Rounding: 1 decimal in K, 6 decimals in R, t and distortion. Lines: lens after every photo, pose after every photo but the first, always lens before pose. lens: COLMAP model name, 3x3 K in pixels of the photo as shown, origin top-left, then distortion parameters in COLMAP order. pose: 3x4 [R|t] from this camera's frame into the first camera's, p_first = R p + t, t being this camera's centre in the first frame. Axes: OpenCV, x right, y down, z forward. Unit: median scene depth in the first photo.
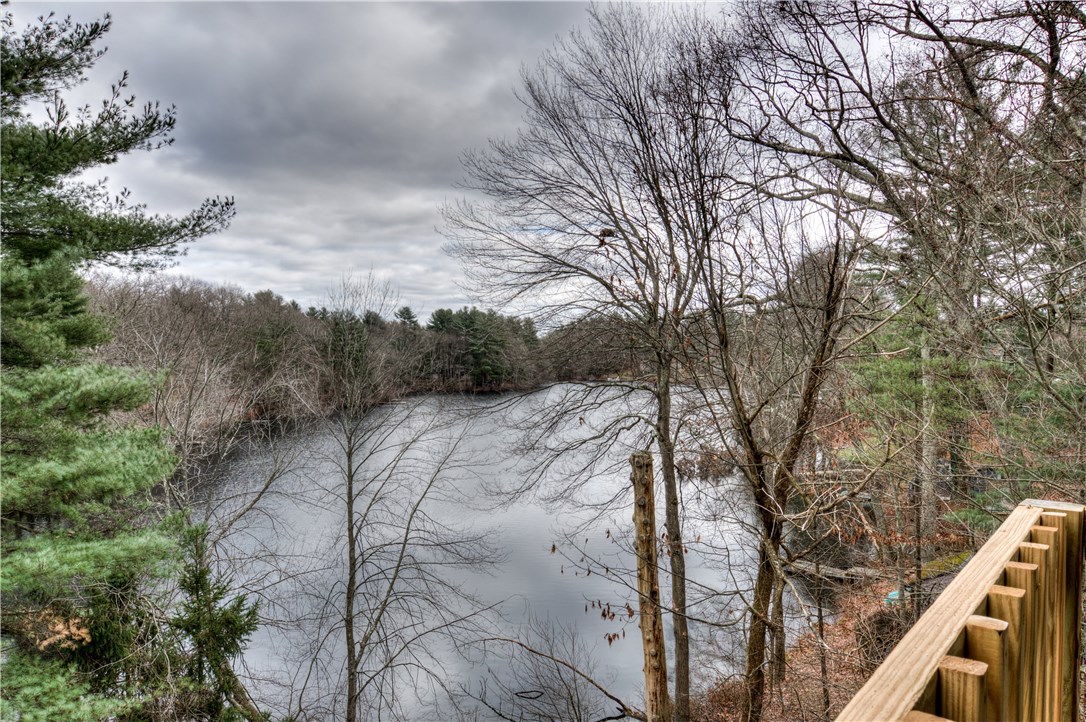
lens RADIAL K [[764.4, 0, 548.3], [0, 764.4, 360.9], [0, 0, 1]] dist [0.001911, -0.018755]
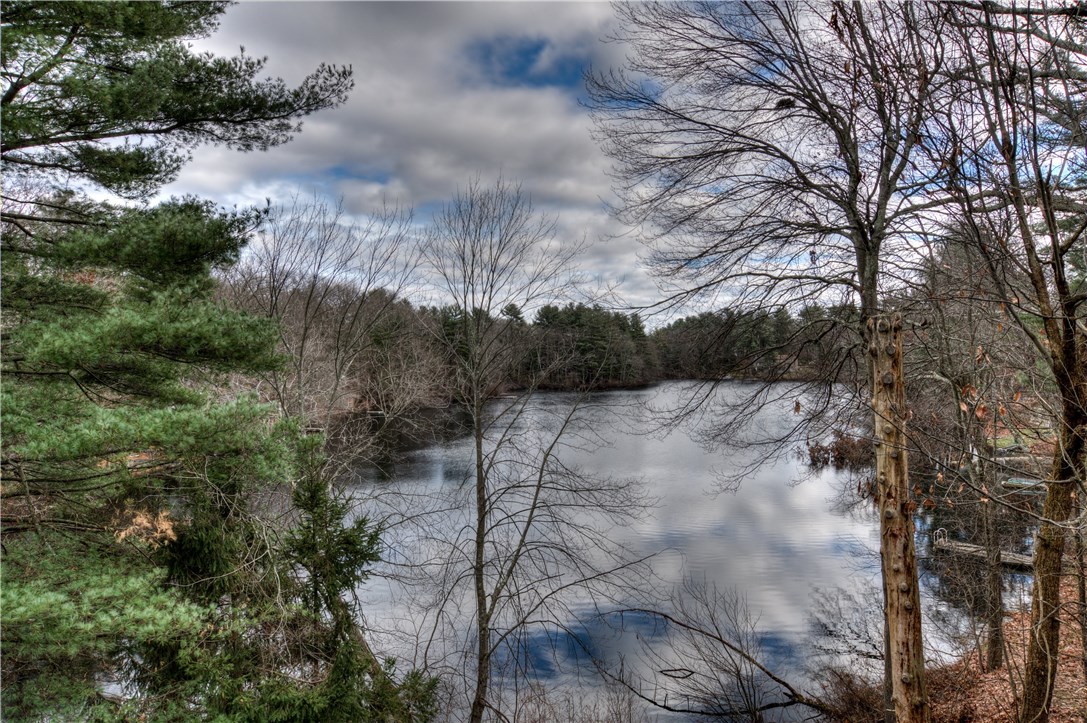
lens RADIAL K [[765.1, 0, 540.3], [0, 765.1, 359.0], [0, 0, 1]] dist [0.001911, -0.018755]
pose [[0.989483, -0.005864, -0.144532, -0.062355], [0.004920, 0.999964, -0.006886, 0.104560], [0.144567, 0.006103, 0.989476, 0.142022]]
